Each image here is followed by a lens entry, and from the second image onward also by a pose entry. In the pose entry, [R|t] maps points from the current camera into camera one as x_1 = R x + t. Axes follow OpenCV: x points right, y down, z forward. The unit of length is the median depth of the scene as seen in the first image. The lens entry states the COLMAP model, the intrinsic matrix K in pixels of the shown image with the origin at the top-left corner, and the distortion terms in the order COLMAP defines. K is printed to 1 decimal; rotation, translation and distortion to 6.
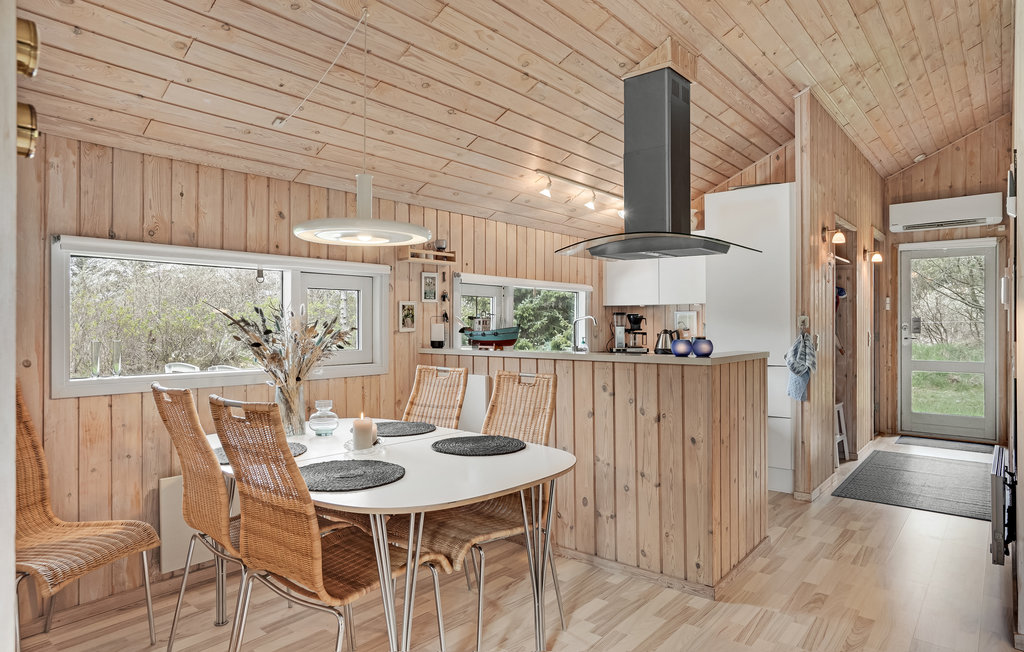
lens RADIAL K [[608.8, 0, 506.4], [0, 608.8, 323.5], [0, 0, 1]] dist [-0.052502, 0.028825]
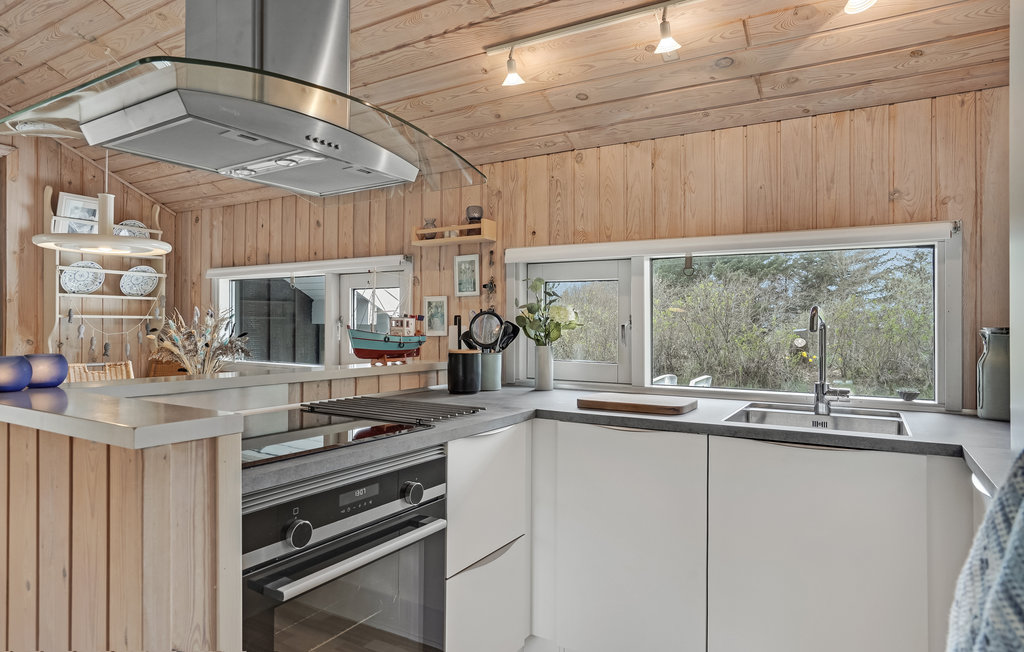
lens RADIAL K [[608.8, 0, 510.9], [0, 608.8, 324.0], [0, 0, 1]] dist [-0.052502, 0.028825]
pose [[0.156286, 0.001580, -0.987711, 0.728213], [-0.007328, 0.999973, 0.000440, -0.002704], [0.987685, 0.007170, 0.156293, 1.132463]]
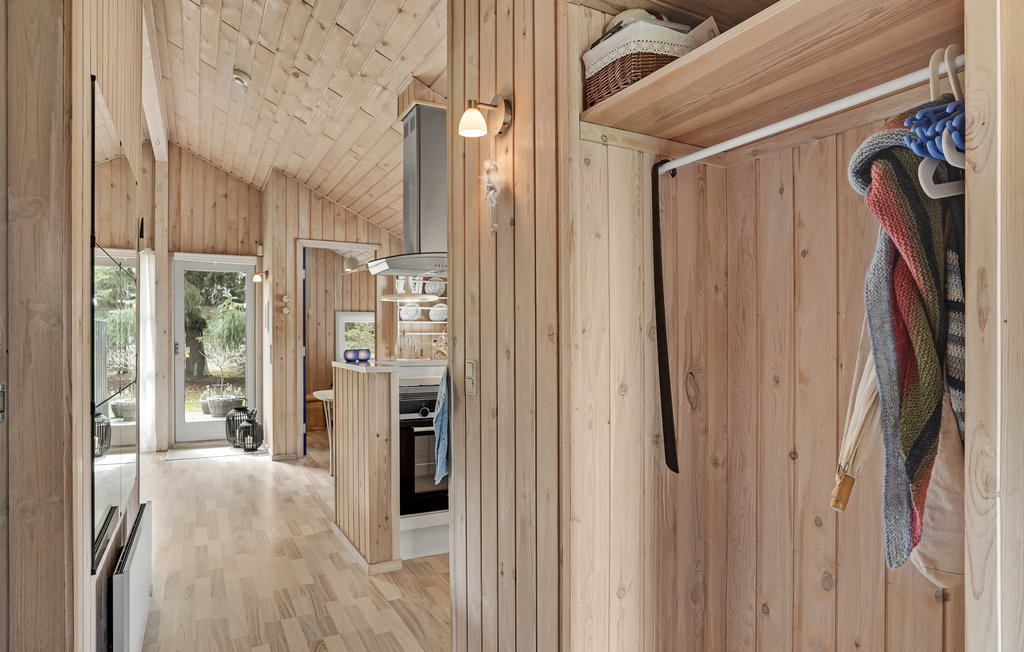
lens RADIAL K [[608.8, 0, 512.1], [0, 608.8, 334.9], [0, 0, 1]] dist [-0.052502, 0.028825]
pose [[-0.384168, -0.001090, -0.923262, 1.260288], [0.002948, 0.999993, -0.002407, -0.000746], [0.923258, -0.003646, -0.384162, 1.620151]]
